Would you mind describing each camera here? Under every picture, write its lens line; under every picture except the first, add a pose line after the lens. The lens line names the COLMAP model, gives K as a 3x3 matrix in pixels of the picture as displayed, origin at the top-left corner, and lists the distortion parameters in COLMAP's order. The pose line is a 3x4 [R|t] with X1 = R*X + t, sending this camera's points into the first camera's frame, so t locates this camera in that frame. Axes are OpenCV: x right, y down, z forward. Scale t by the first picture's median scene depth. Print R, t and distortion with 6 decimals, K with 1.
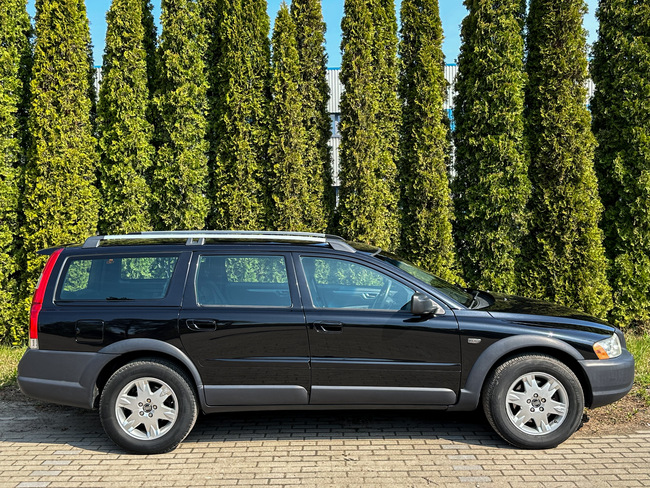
lens RADIAL K [[685.4, 0, 325.0], [0, 685.4, 239.2], [0, 0, 1]] dist [0.239183, -0.579784]
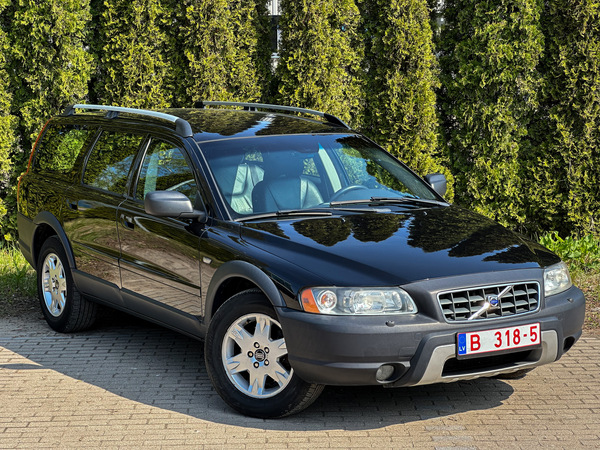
lens RADIAL K [[1375.5, 0, 302.6], [0, 1375.5, 217.9], [0, 0, 1]] dist [0.208726, 0.758937]
pose [[0.999372, 0.004004, 0.035196, -0.004241], [-0.006844, 0.996694, 0.080962, -0.008278], [-0.034756, -0.081152, 0.996096, -0.438521]]
